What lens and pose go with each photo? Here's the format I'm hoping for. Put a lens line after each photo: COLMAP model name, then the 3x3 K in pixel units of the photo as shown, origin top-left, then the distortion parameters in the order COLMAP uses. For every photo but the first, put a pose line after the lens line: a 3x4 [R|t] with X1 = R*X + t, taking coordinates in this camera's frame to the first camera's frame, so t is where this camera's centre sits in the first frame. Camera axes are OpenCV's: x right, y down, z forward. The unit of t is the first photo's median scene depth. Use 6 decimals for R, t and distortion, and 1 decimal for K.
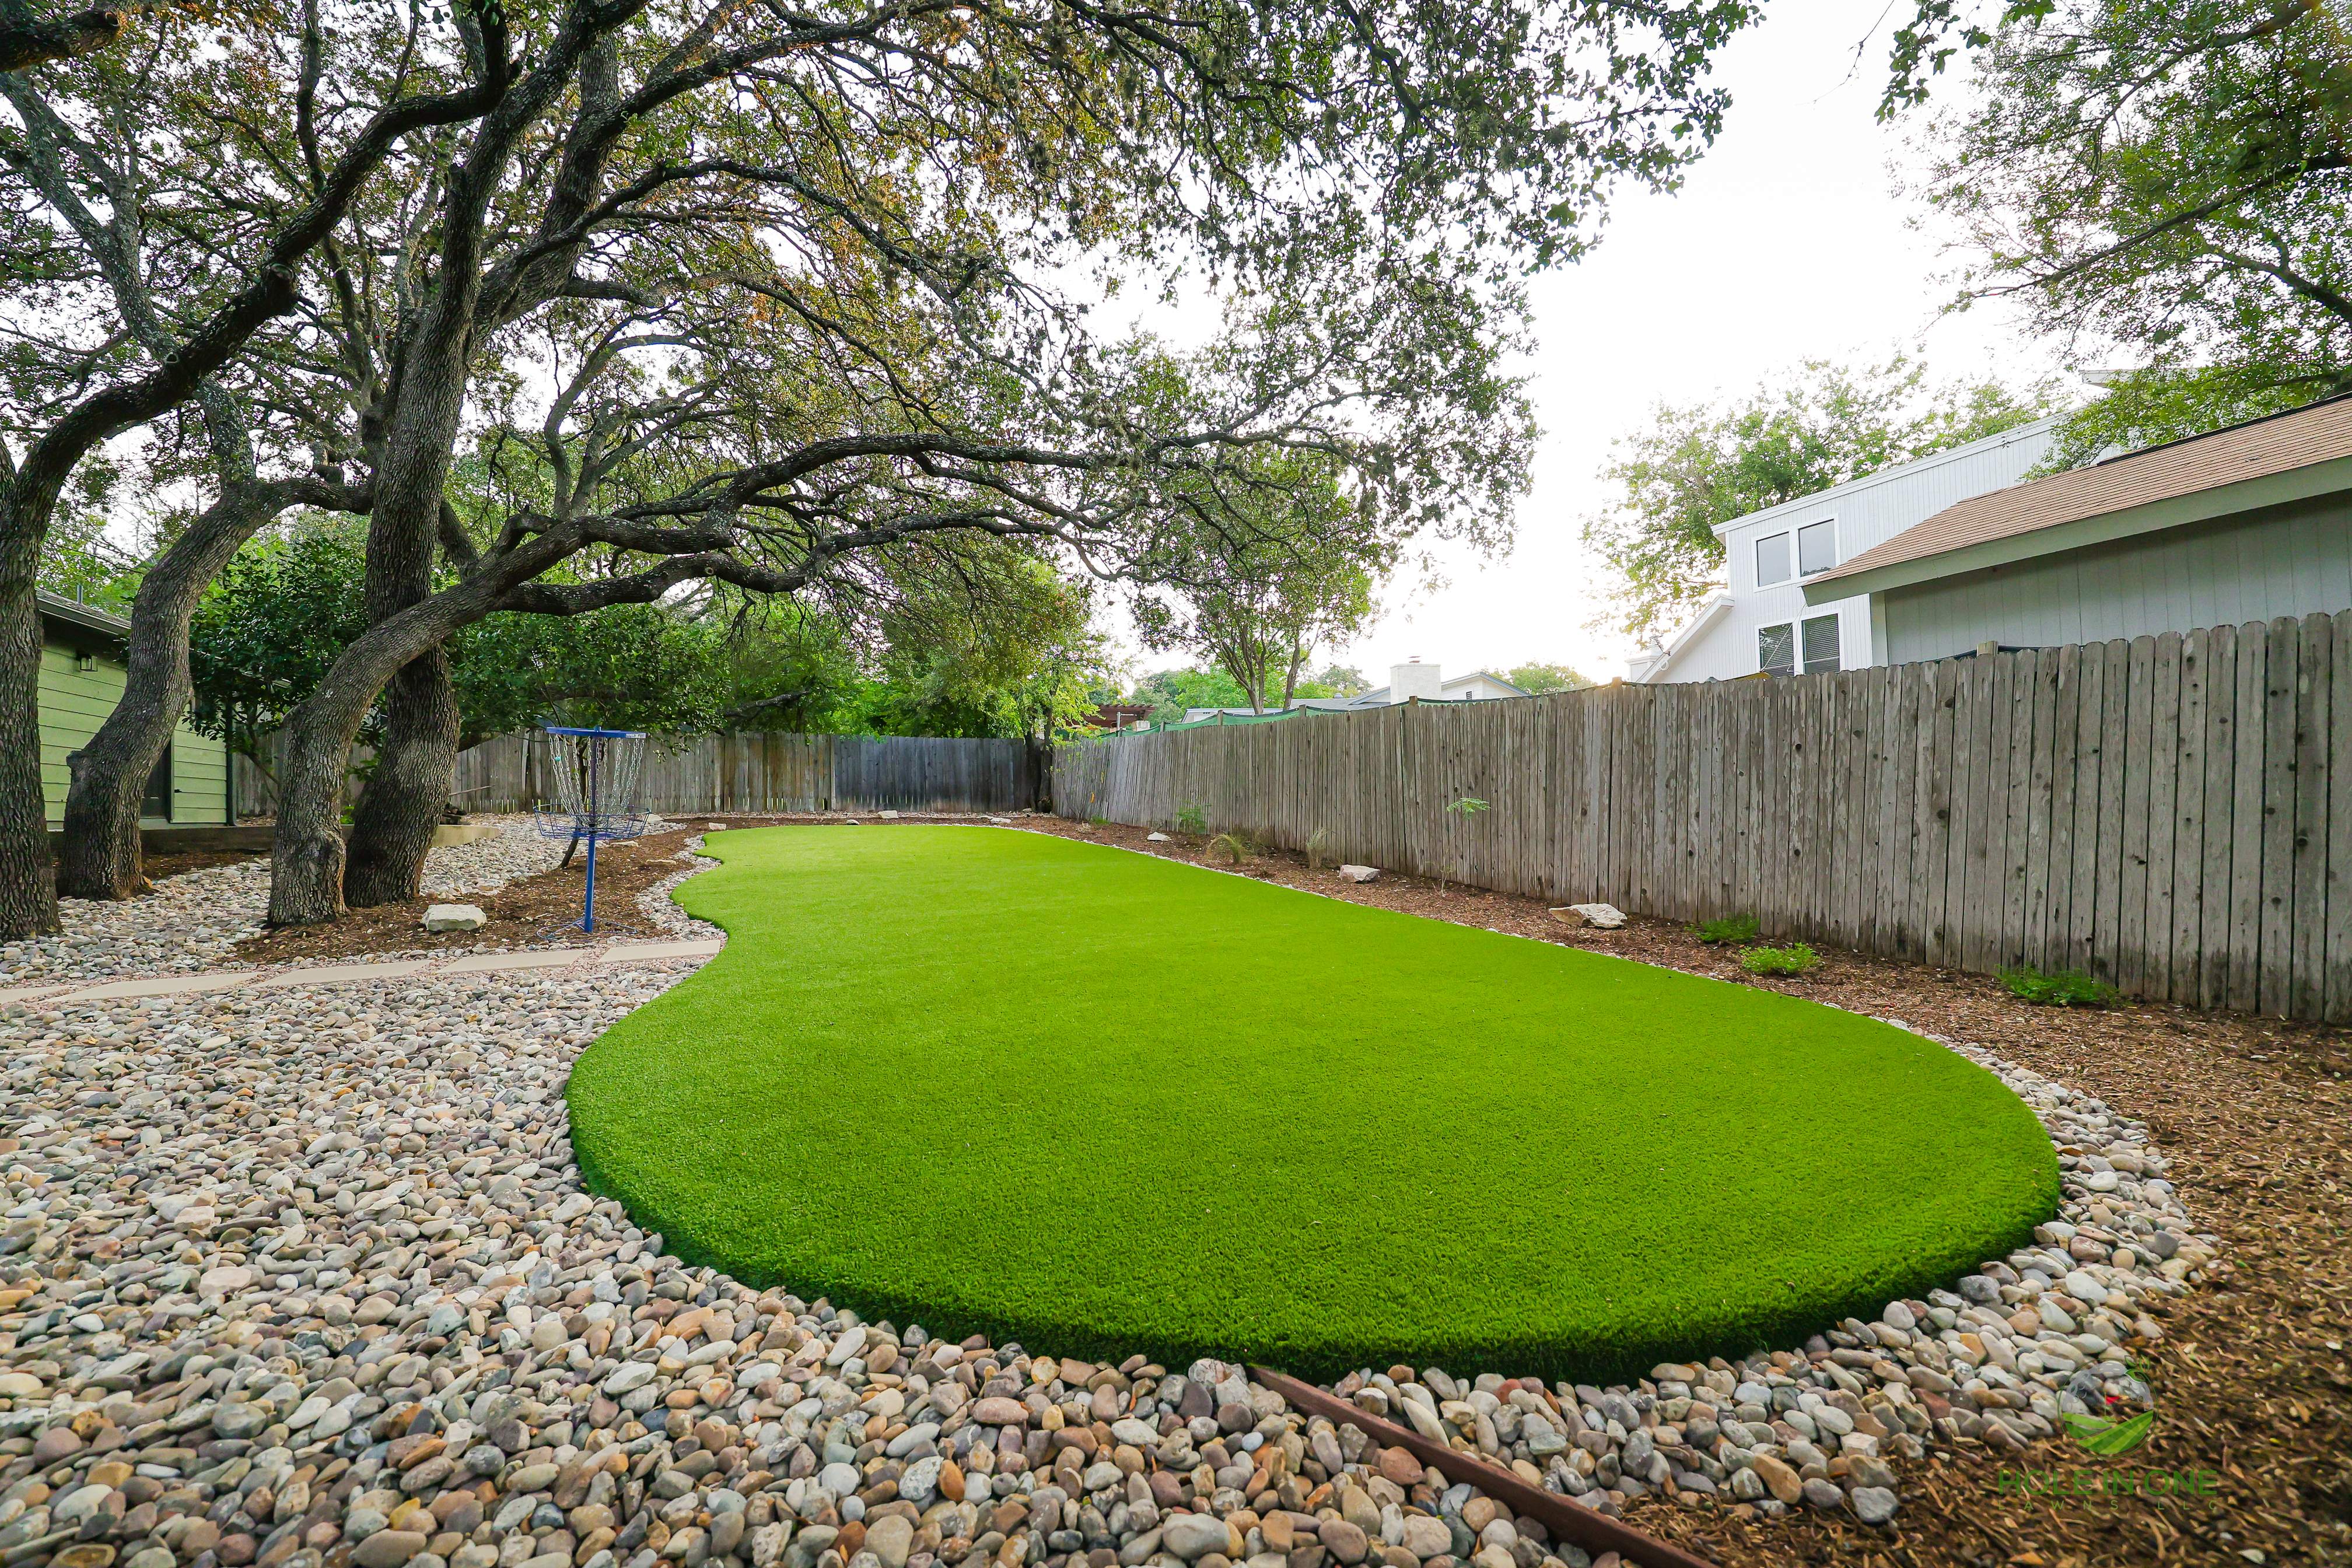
lens RADIAL K [[959.4, 0, 1160.3], [0, 959.4, 789.4], [0, 0, 1]] dist [0.006696, -0.001212]
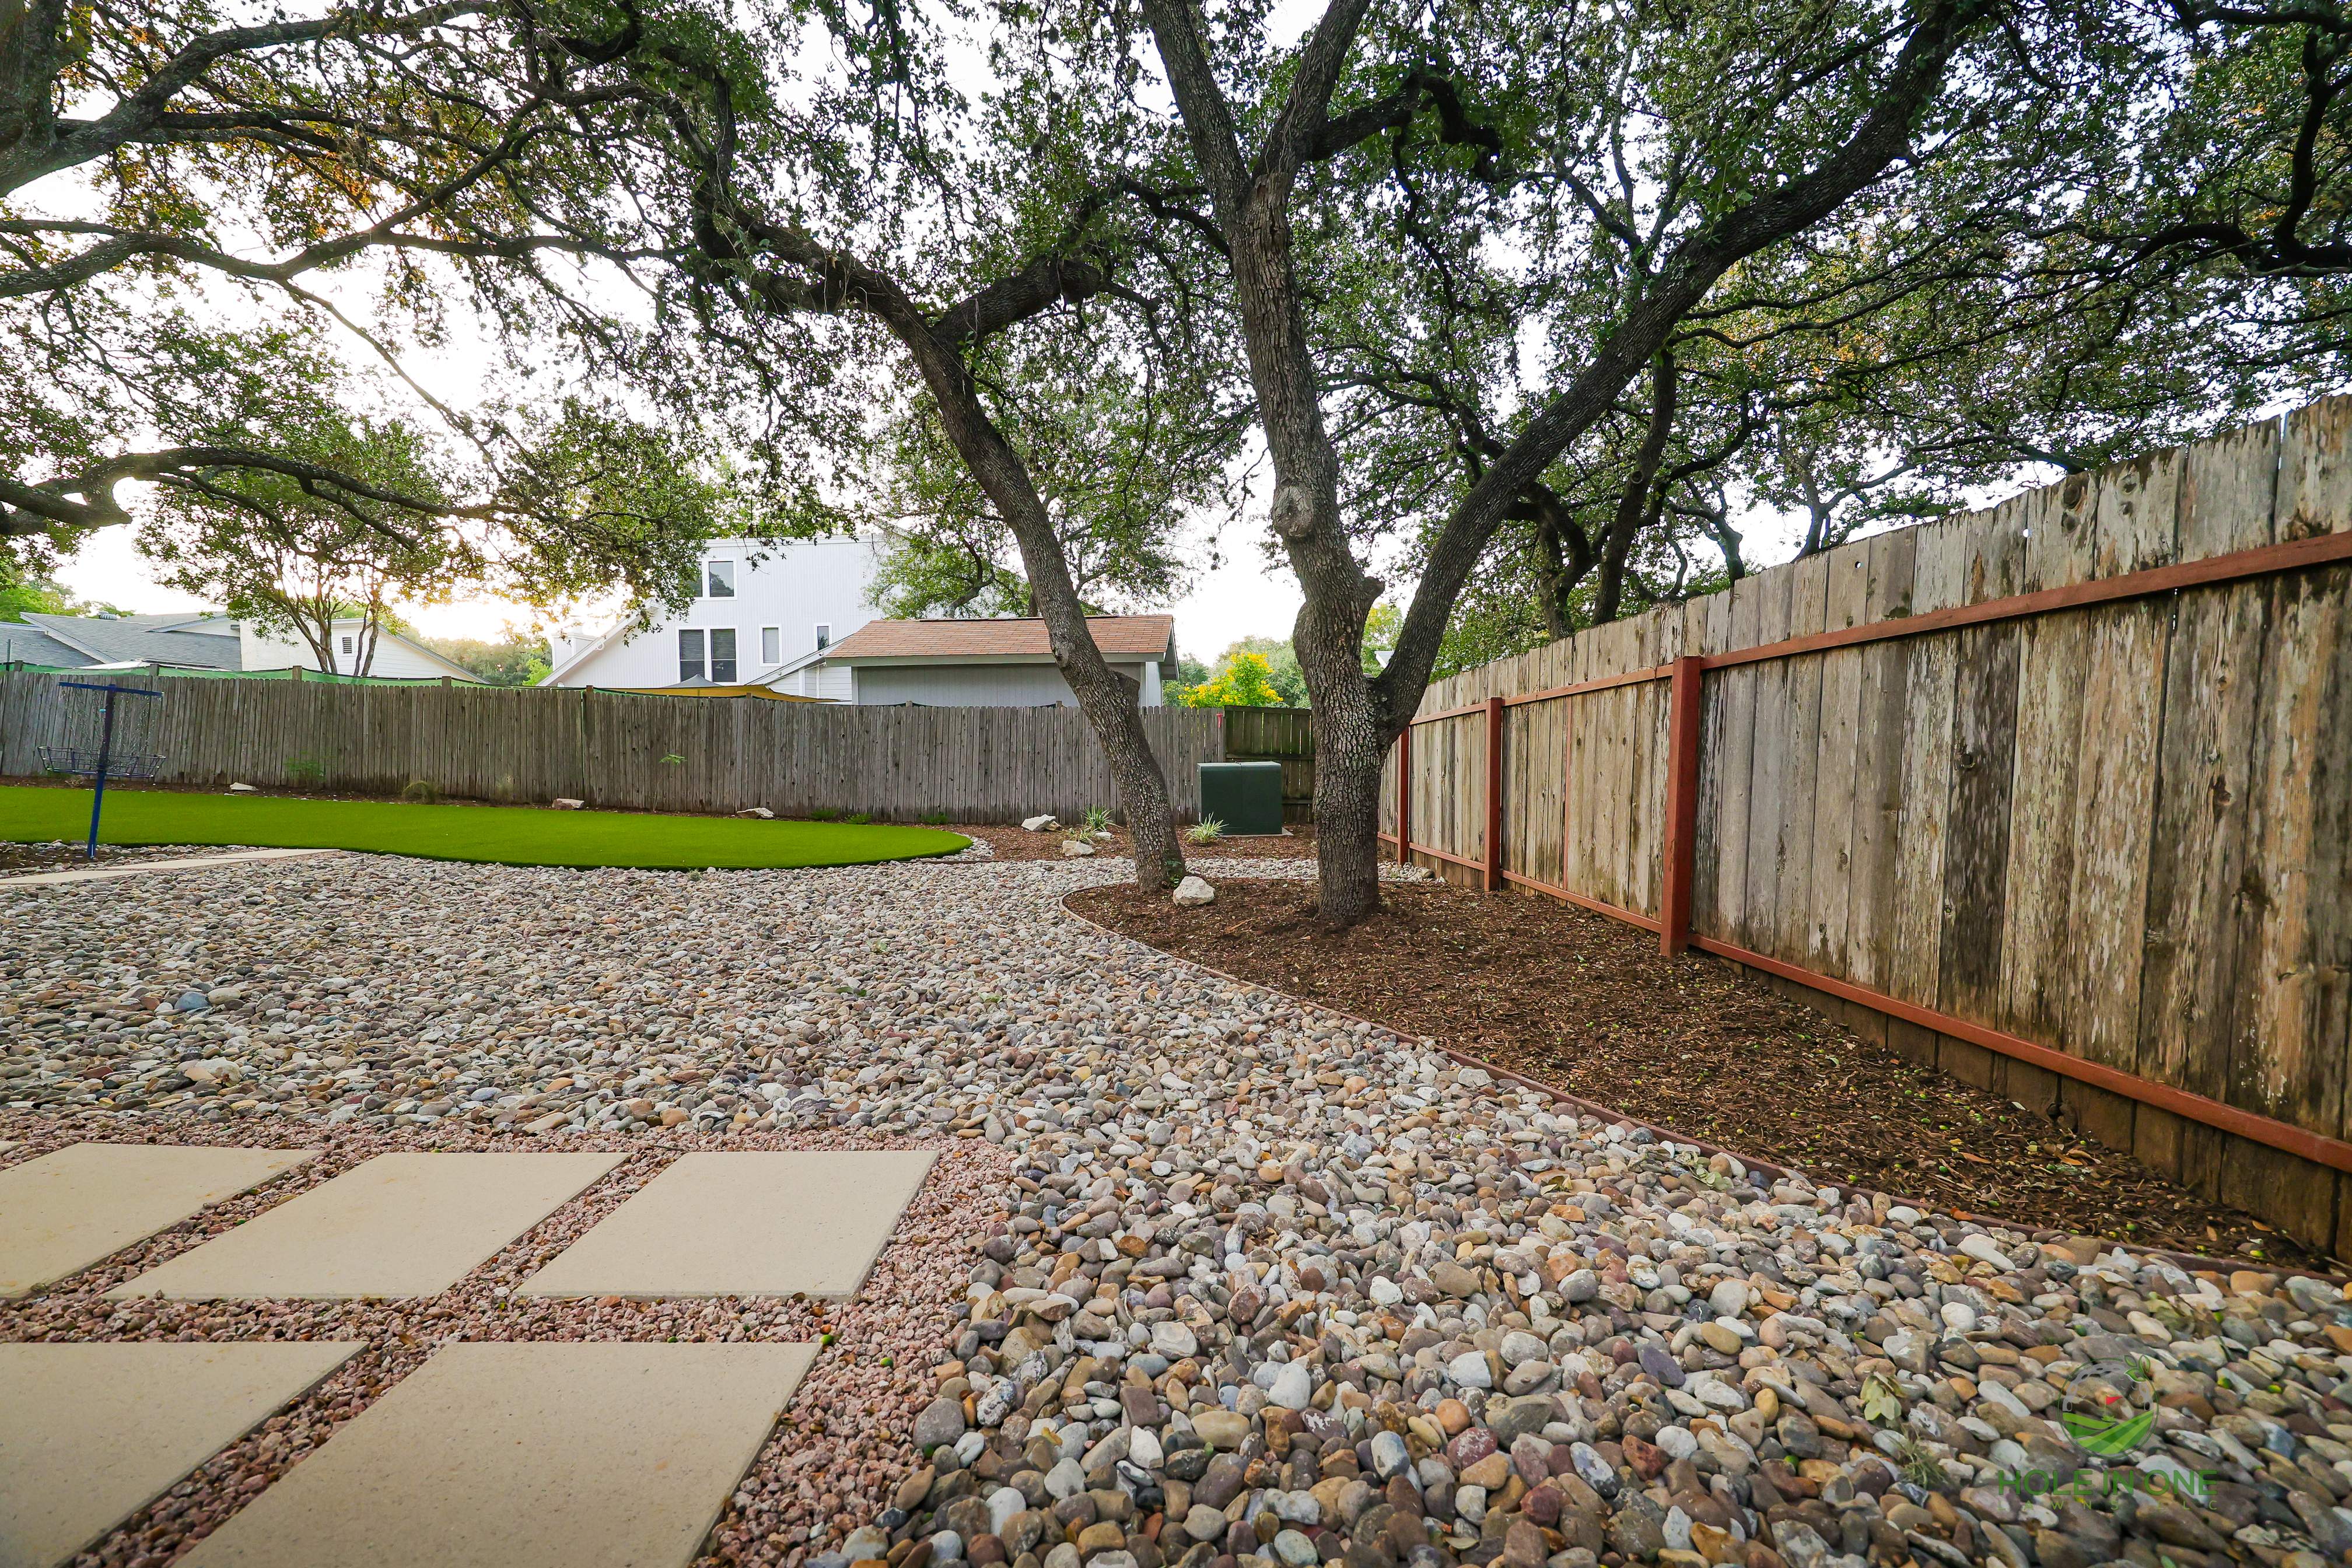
lens RADIAL K [[959.4, 0, 1159.7], [0, 959.4, 785.3], [0, 0, 1]] dist [0.006696, -0.001212]
pose [[0.441679, -0.011717, 0.897097, -1.307224], [-0.022261, 0.999464, 0.024014, 0.003908], [-0.896897, -0.030577, 0.441181, -0.862571]]
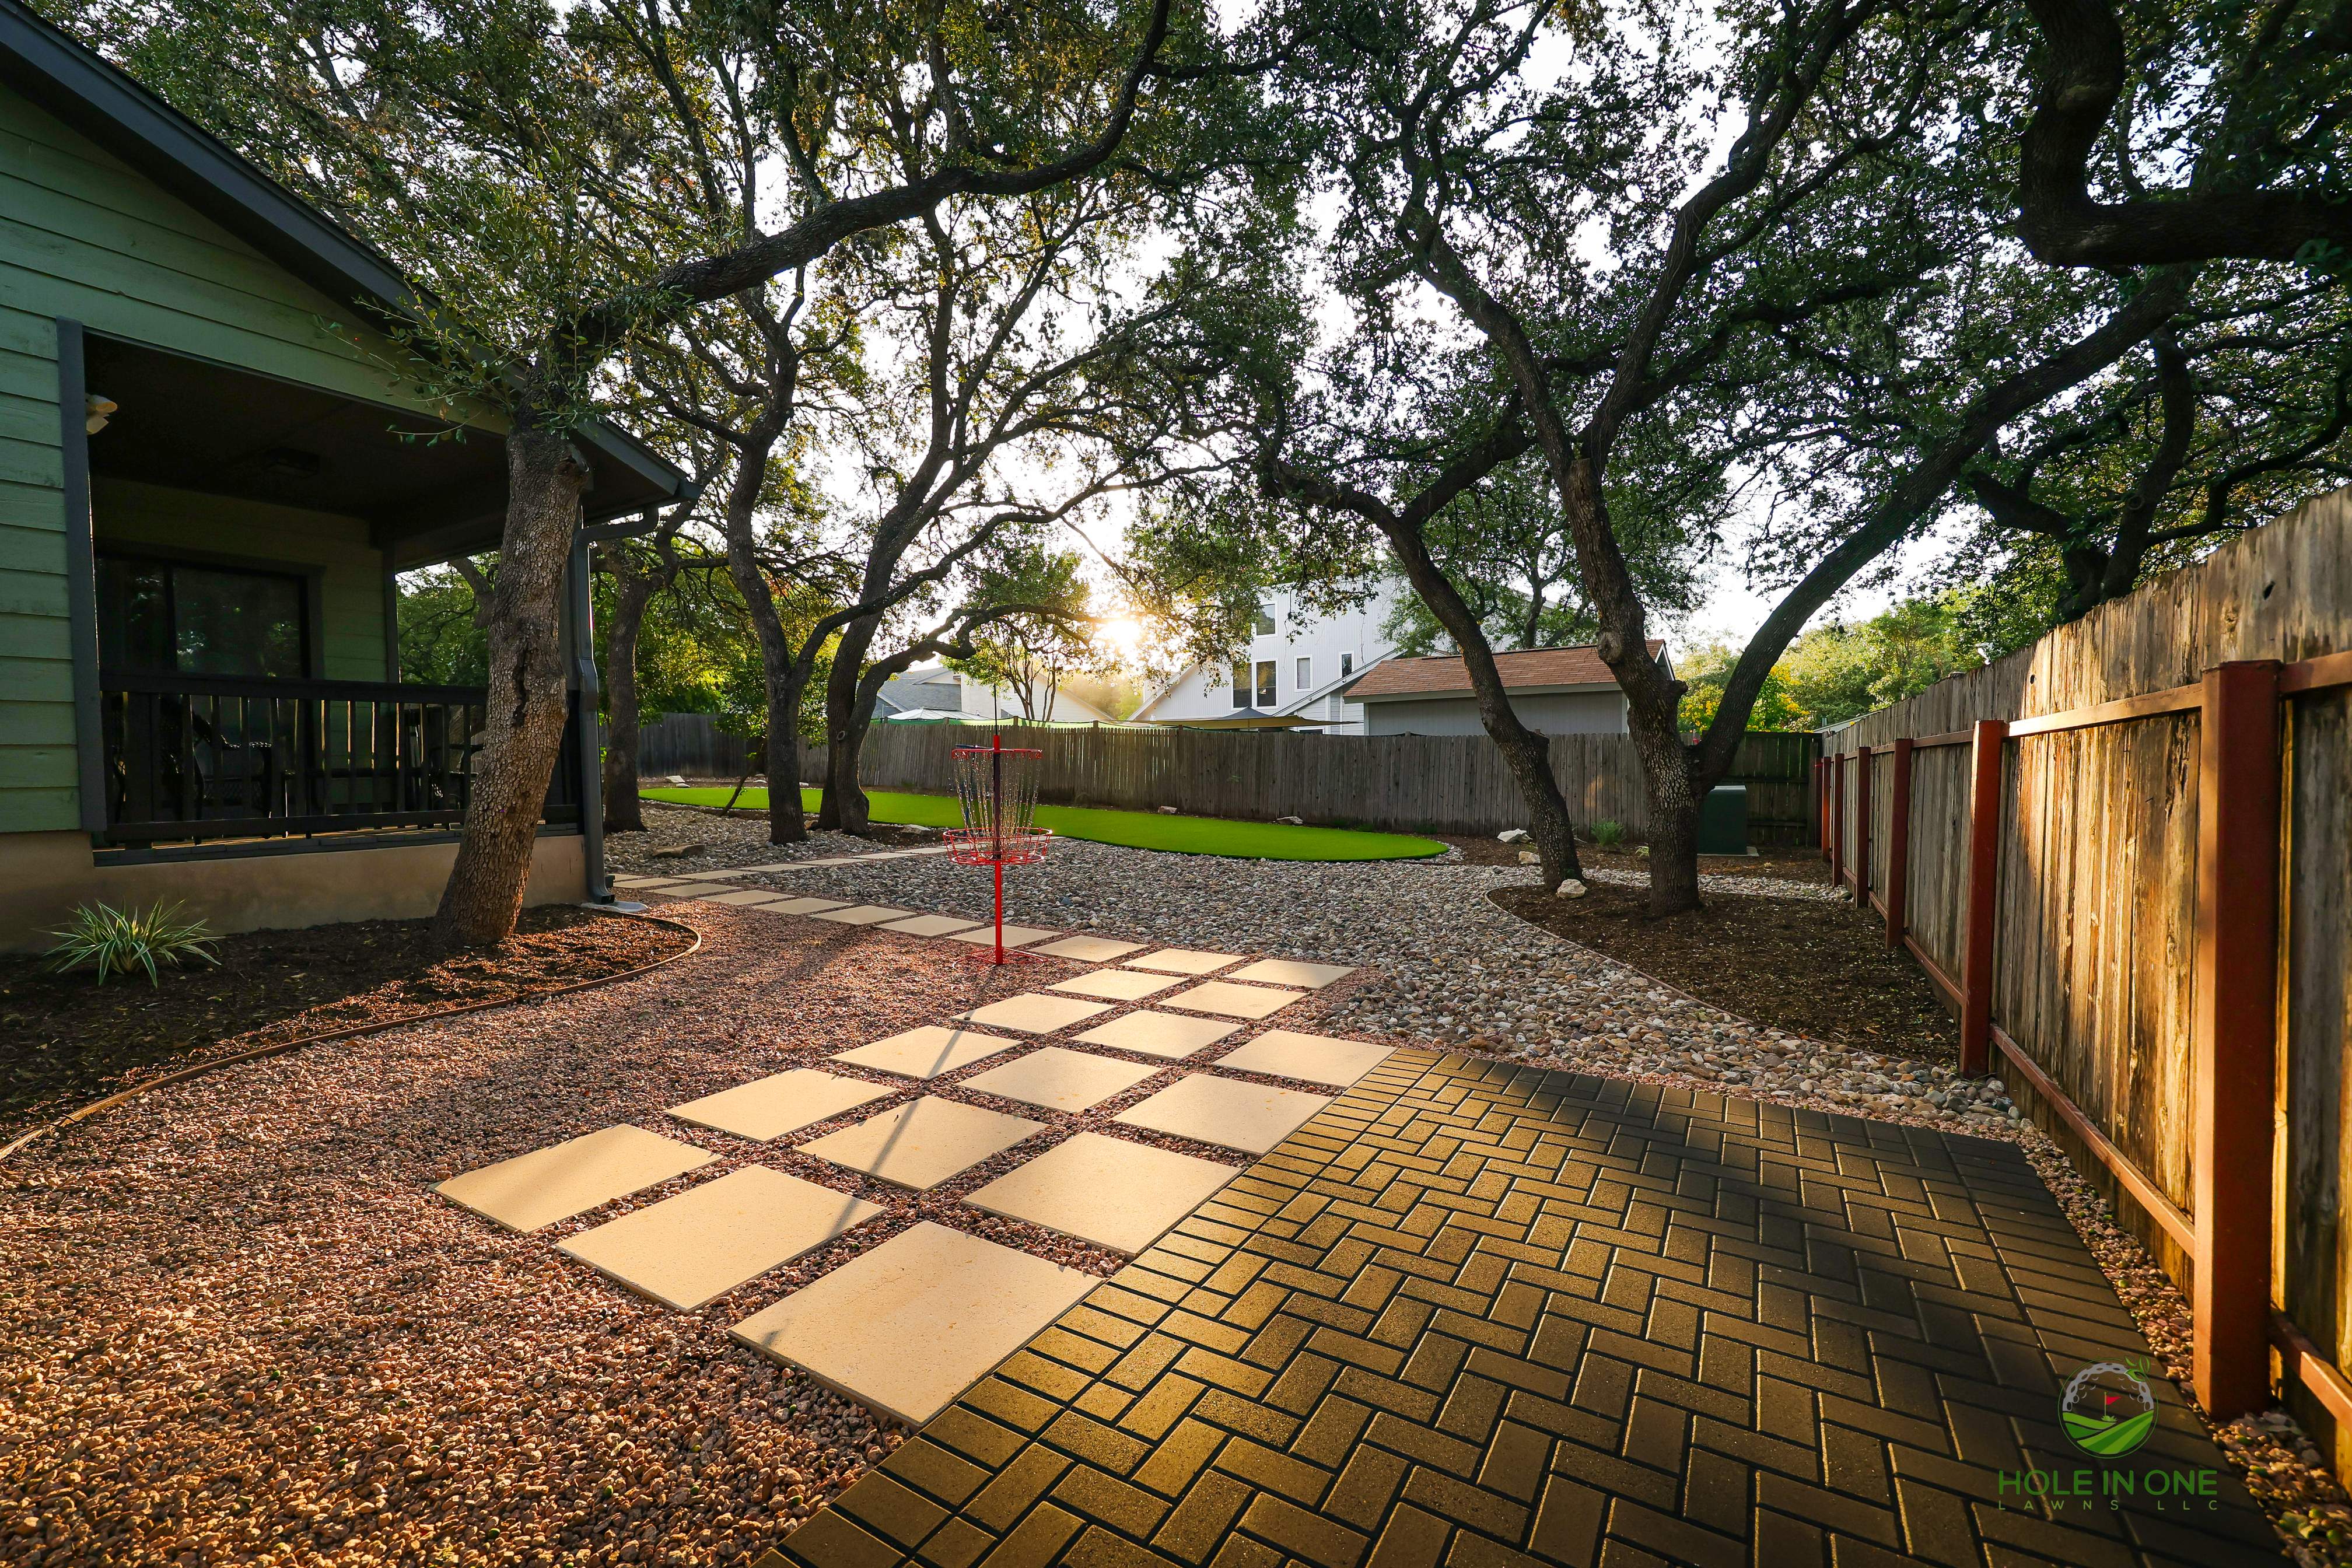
lens RADIAL K [[959.4, 0, 1146.6], [0, 959.4, 782.6], [0, 0, 1]] dist [0.006696, -0.001212]
pose [[0.843433, 0.000036, 0.537234, -1.745498], [-0.017222, 0.999488, 0.026971, -0.054952], [-0.536958, -0.032000, 0.843002, -1.363116]]
